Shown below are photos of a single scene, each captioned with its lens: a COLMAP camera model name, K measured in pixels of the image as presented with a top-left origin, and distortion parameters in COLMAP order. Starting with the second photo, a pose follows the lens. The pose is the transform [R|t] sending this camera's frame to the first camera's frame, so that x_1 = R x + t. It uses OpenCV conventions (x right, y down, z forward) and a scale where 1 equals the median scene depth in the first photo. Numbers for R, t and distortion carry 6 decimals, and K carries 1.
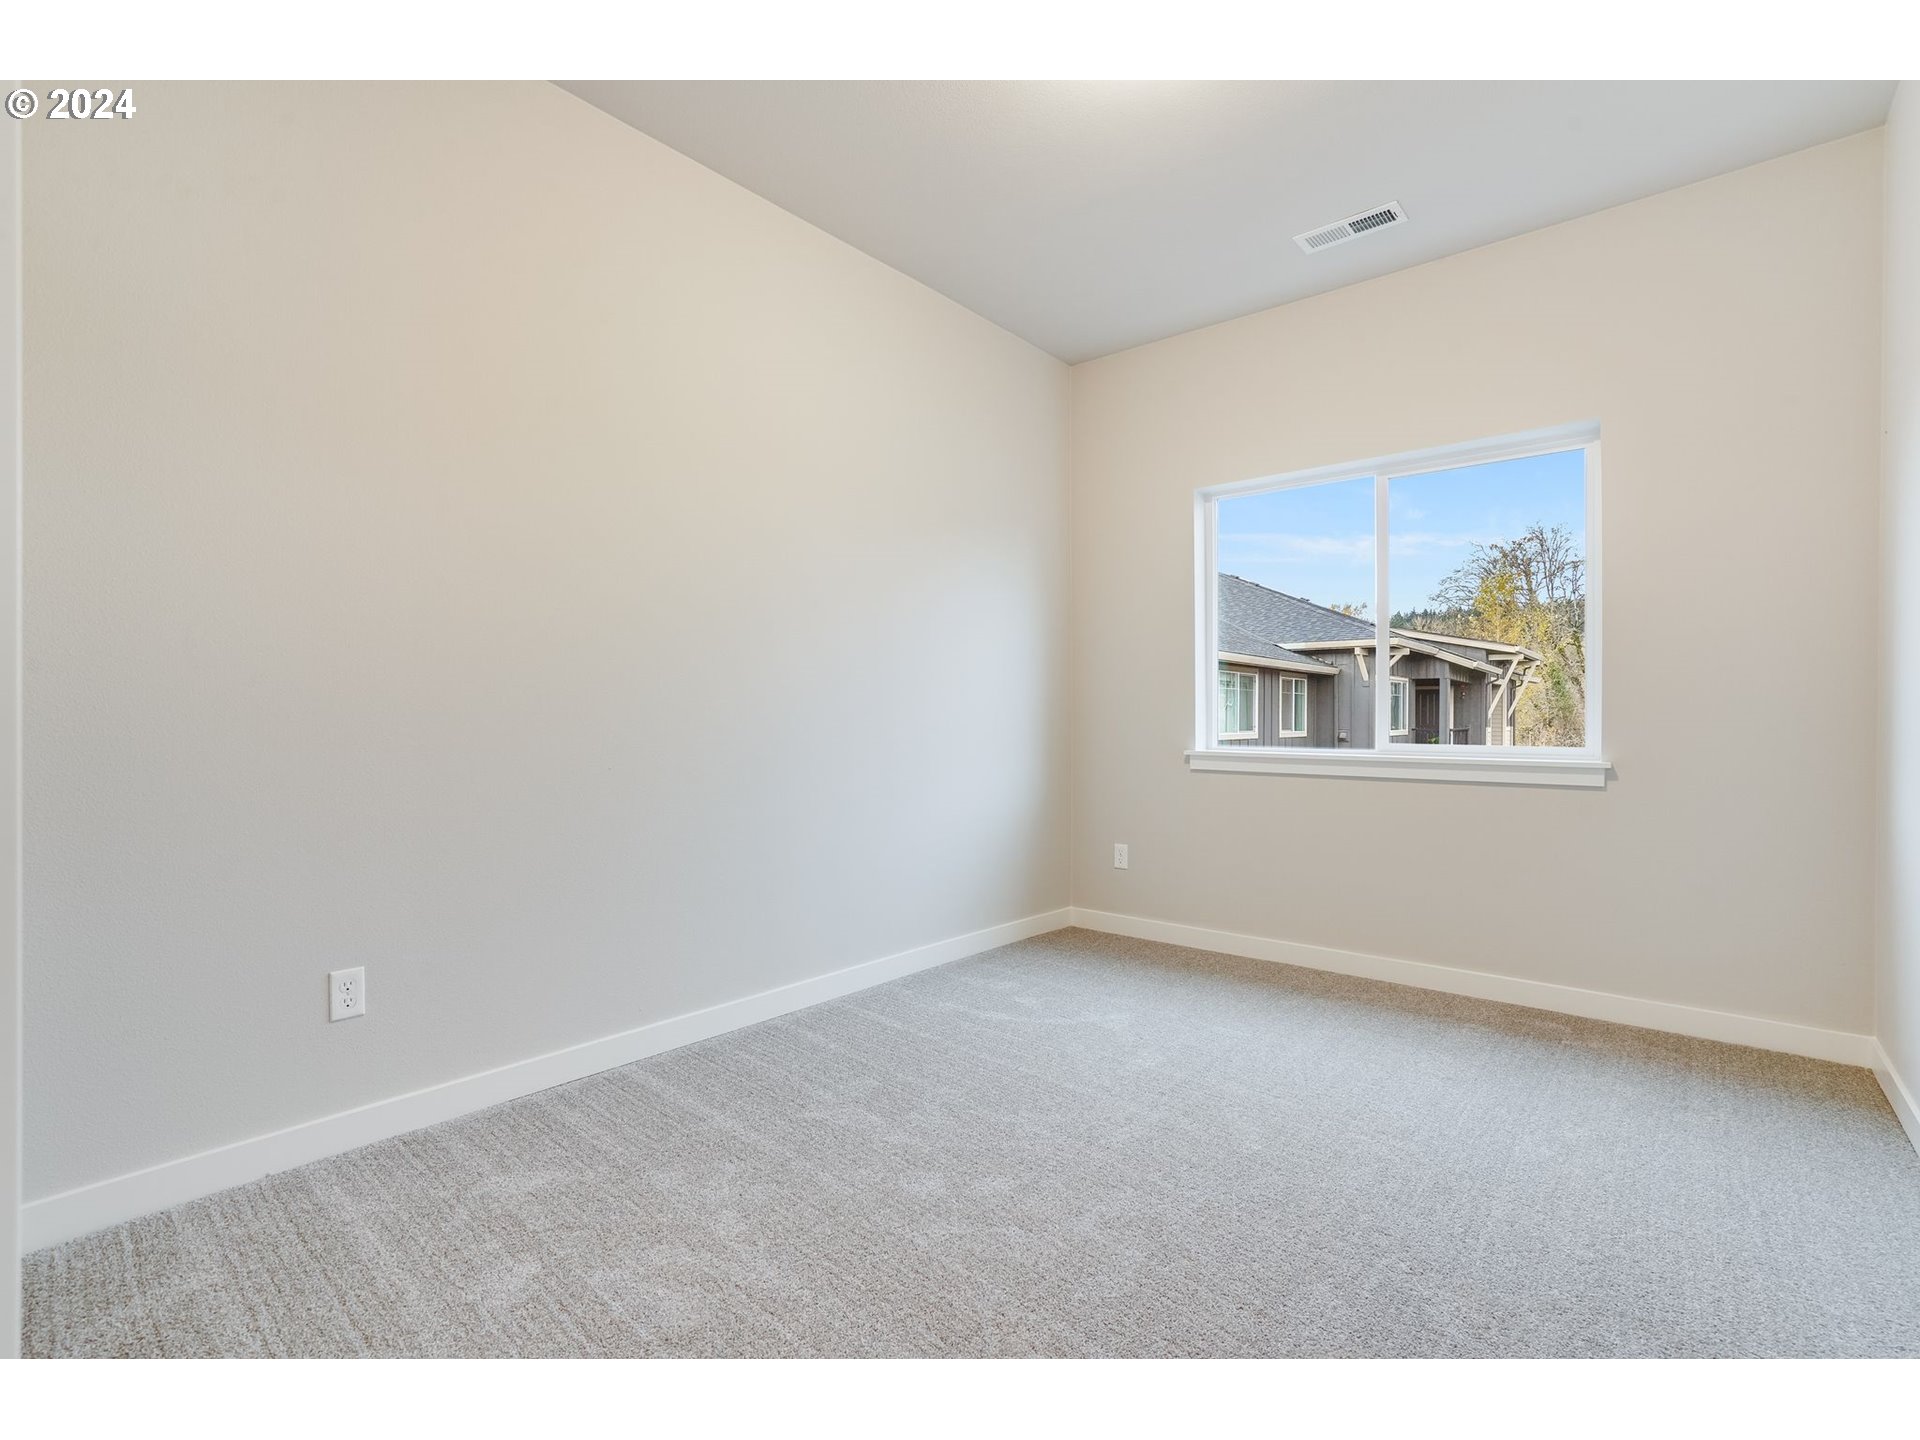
lens RADIAL K [[903.1, 0, 957.9], [0, 903.1, 735.2], [0, 0, 1]] dist [-0.018609, 0.000574]
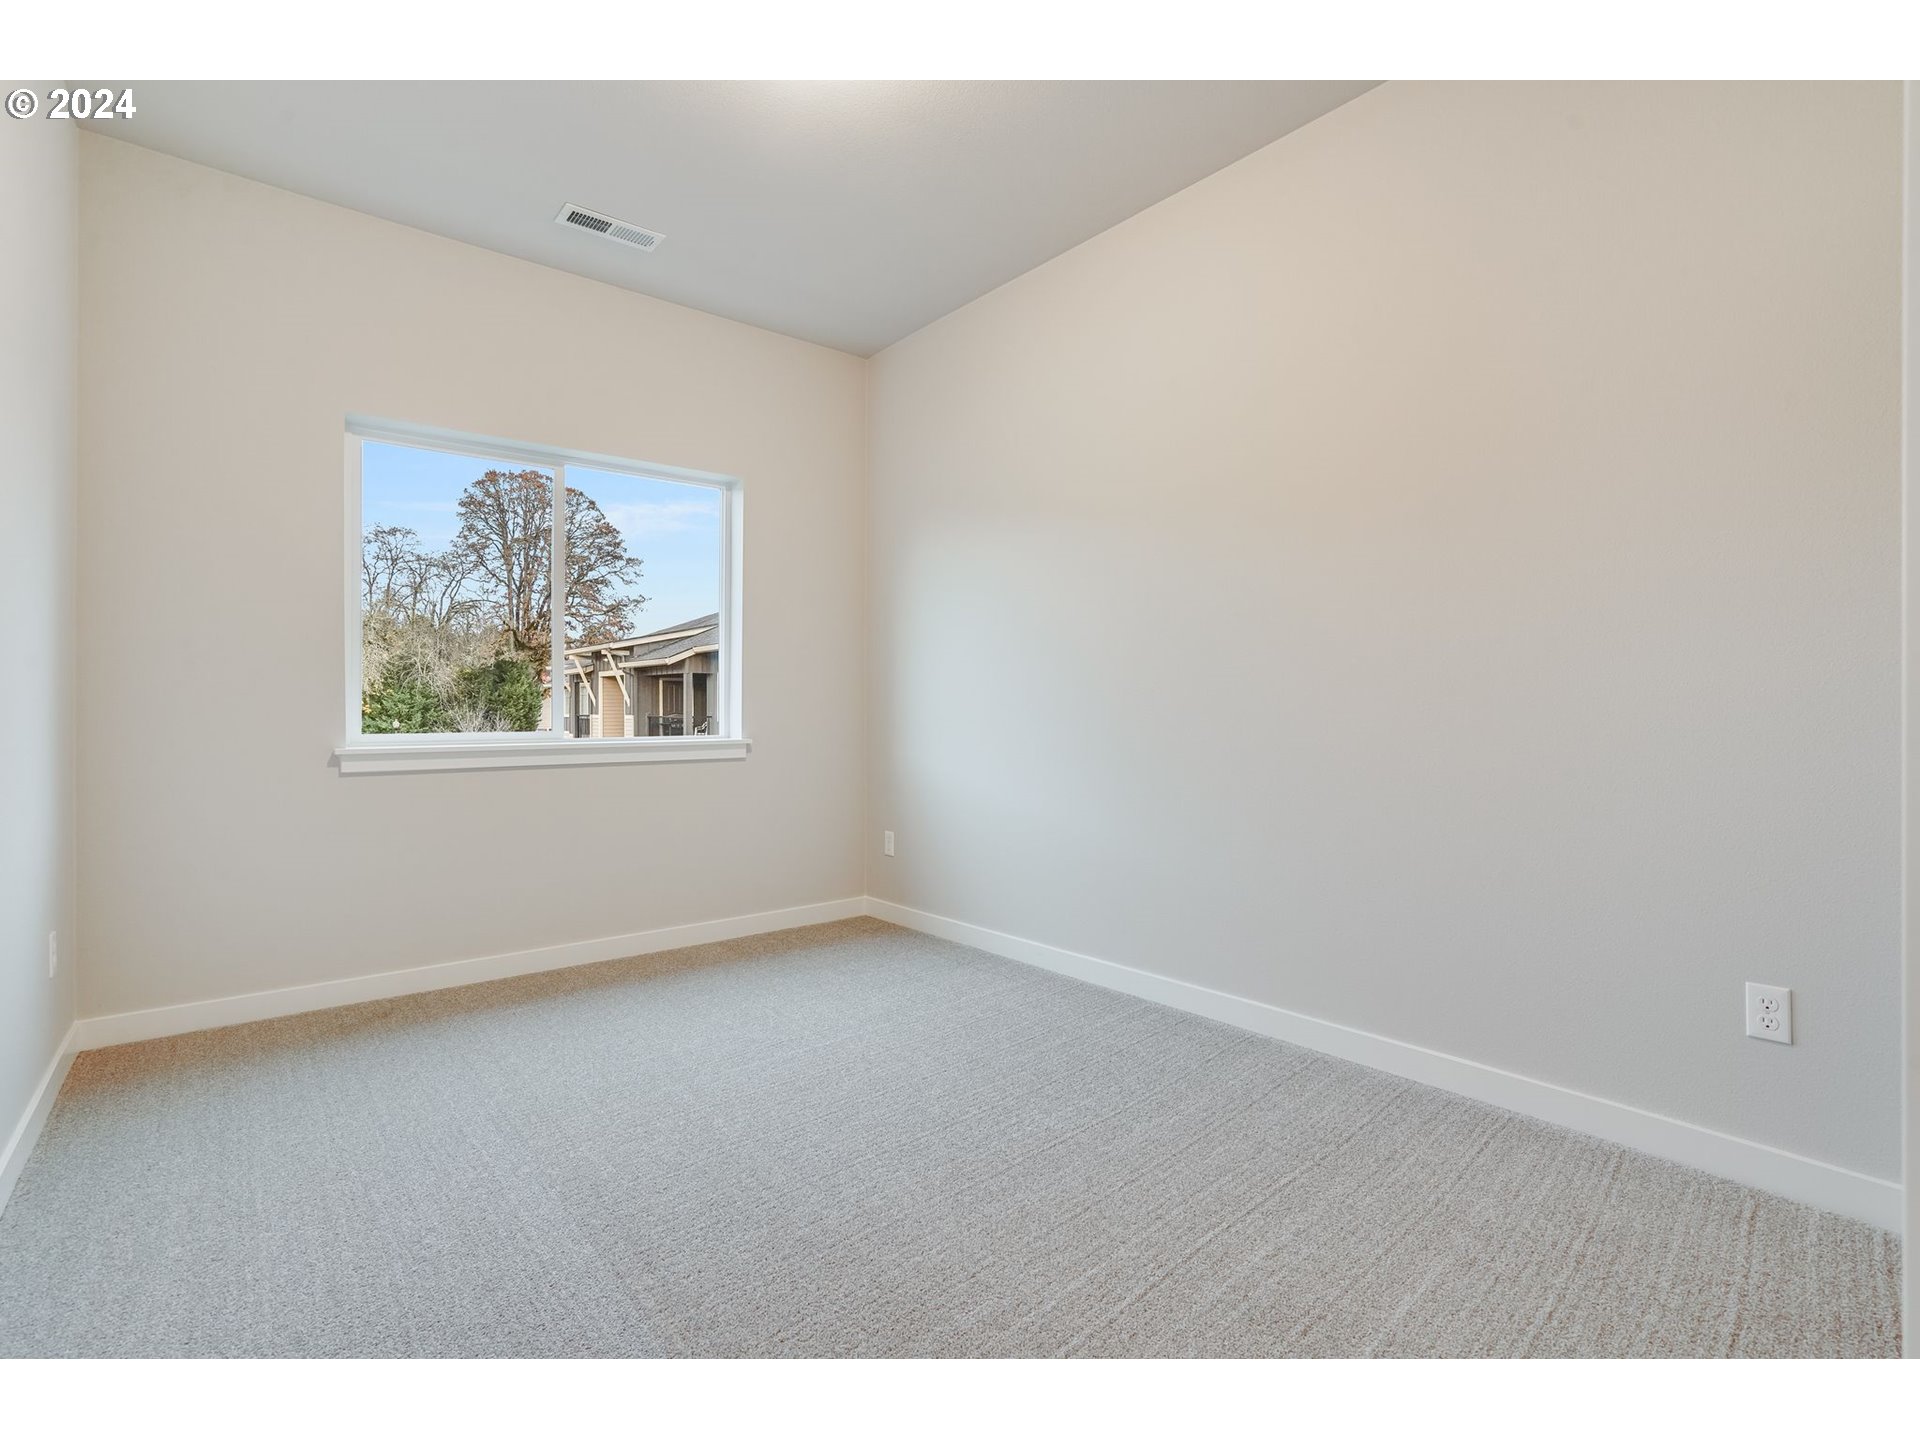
lens RADIAL K [[884.6, 0, 954.6], [0, 884.6, 702.9], [0, 0, 1]] dist [0.000343, -0.000285]
pose [[0.192707, 0.000688, 0.981256, -0.444052], [0.019034, 0.999809, -0.004439, -0.010584], [-0.981072, 0.019532, 0.192657, 0.398097]]
